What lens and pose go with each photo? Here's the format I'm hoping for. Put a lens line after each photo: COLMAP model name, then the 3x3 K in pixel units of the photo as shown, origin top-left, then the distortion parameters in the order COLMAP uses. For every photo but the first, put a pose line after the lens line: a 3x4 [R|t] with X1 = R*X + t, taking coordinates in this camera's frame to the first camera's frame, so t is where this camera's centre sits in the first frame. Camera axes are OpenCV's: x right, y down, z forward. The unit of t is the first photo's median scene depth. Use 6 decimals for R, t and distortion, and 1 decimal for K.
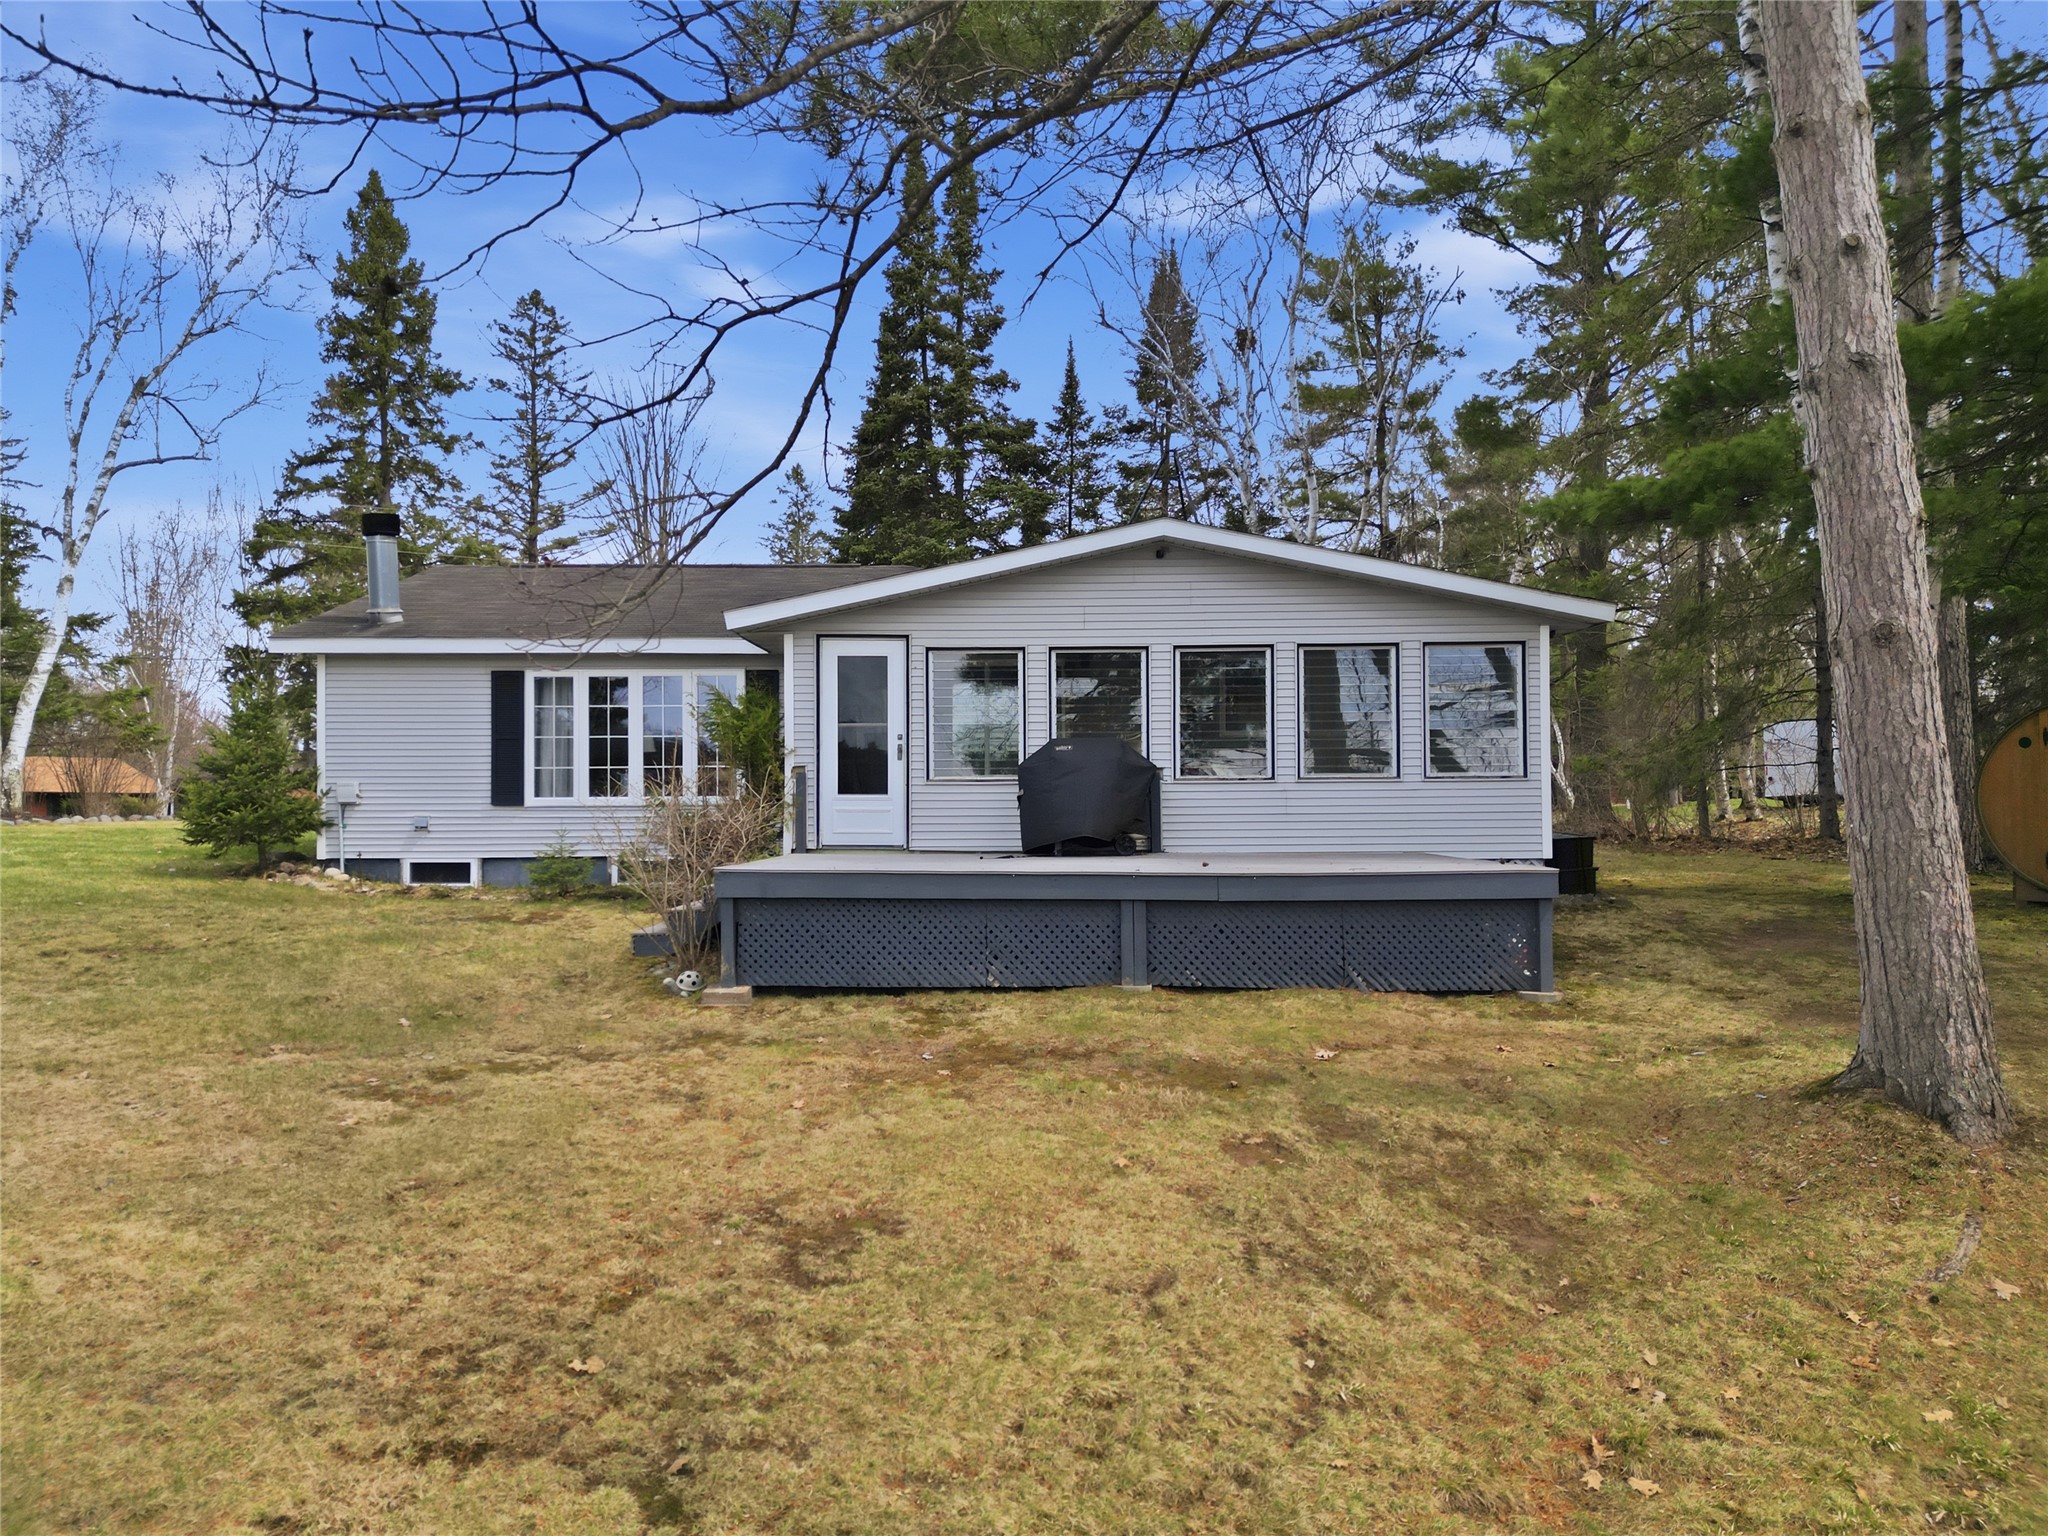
lens RADIAL K [[1464.4, 0, 1024.0], [0, 1464.4, 768.0], [0, 0, 1]] dist [0.064250, -0.001620]
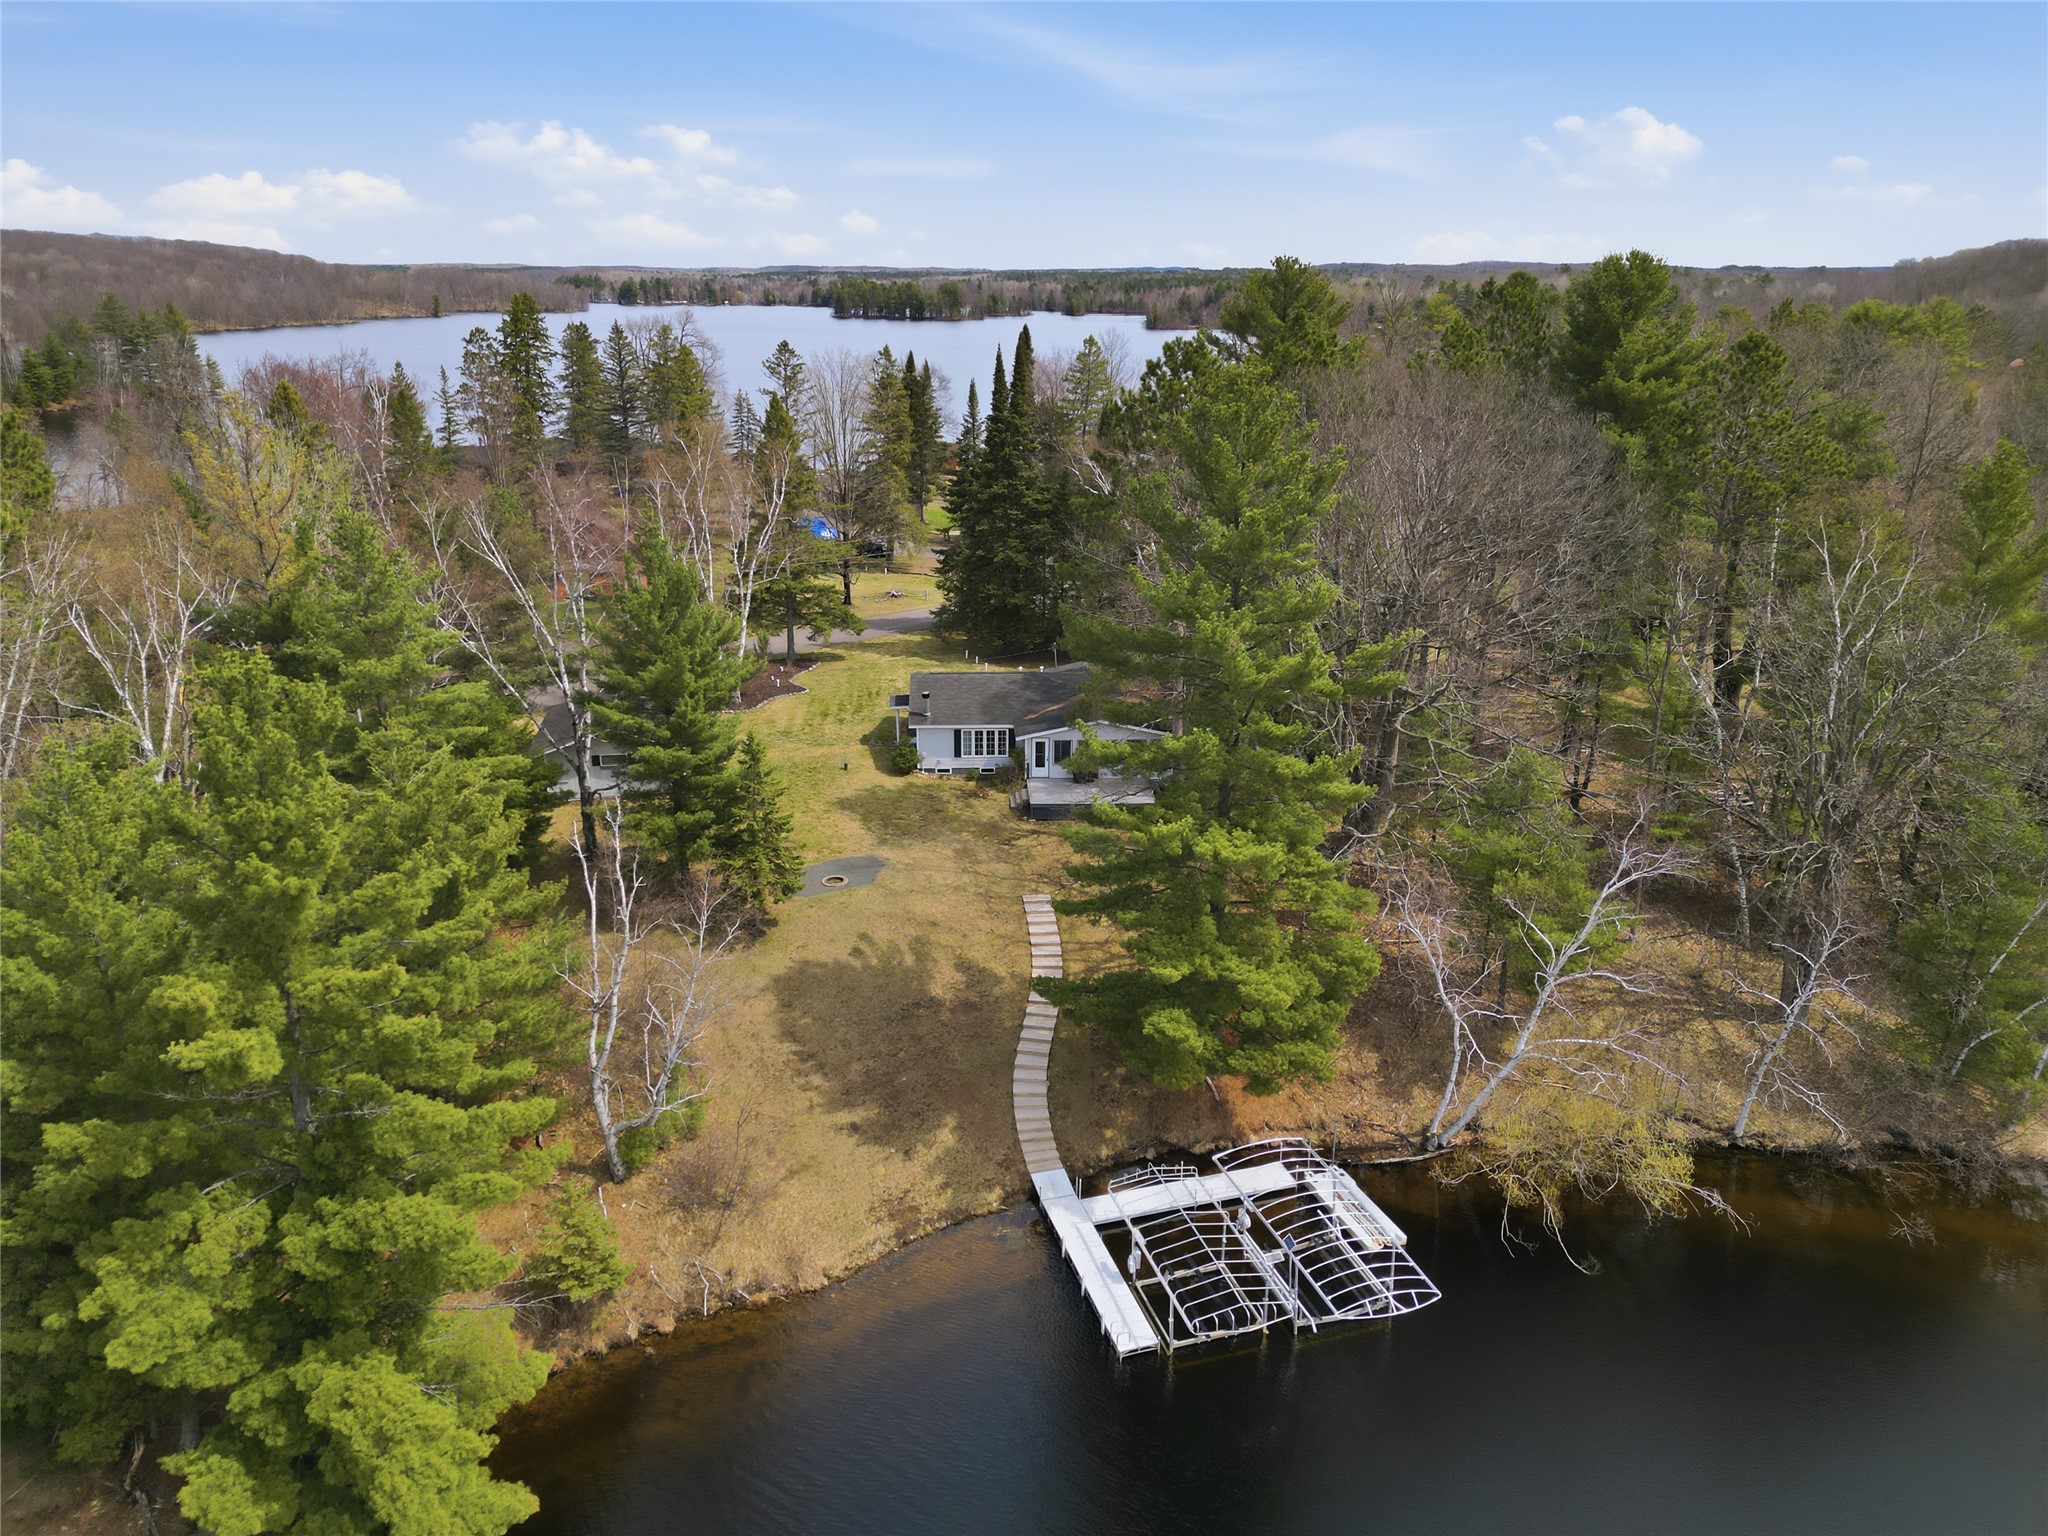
lens RADIAL K [[1420.6, 0, 1024.0], [0, 1420.6, 768.0], [0, 0, 1]] dist [0.081717, -0.088424]
pose [[0.999007, -0.003516, 0.044419, -0.340165], [-0.011822, 0.940236, 0.340318, -1.462991], [-0.042961, -0.340505, 0.939261, -3.204356]]
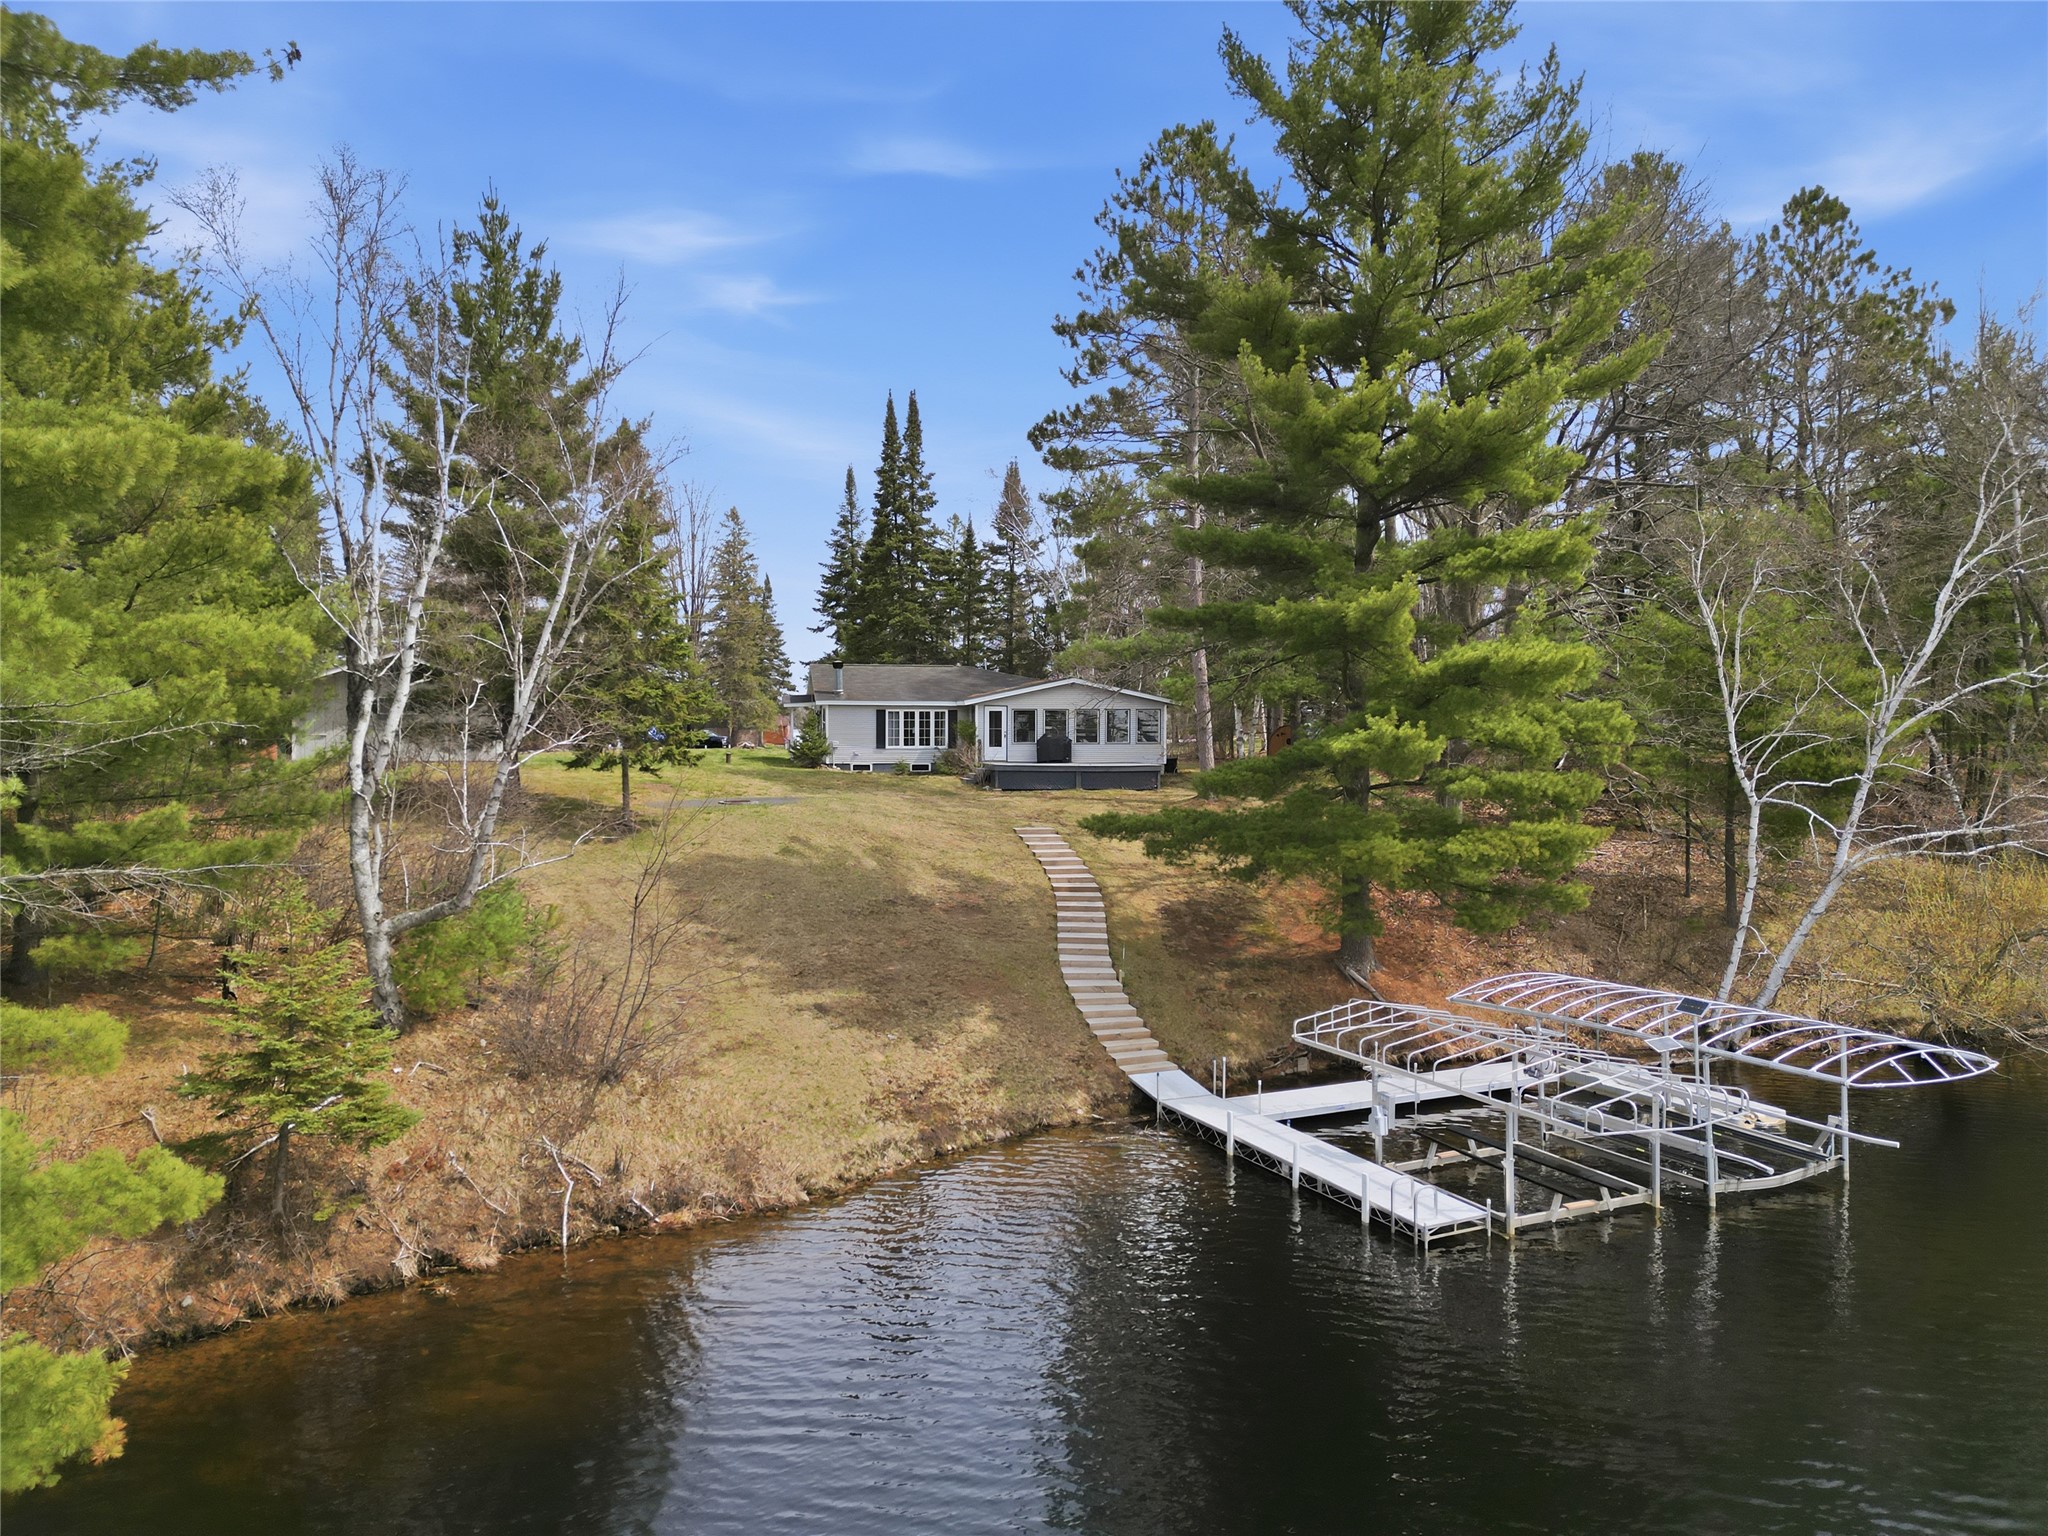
lens RADIAL K [[1414.7, 0, 1024.0], [0, 1414.7, 768.0], [0, 0, 1]] dist [0.079847, -0.085862]
pose [[0.981962, 0.001499, 0.189073, -0.650429], [-0.012105, 0.998416, 0.054950, -0.116359], [-0.188691, -0.056247, 0.980424, -2.343188]]
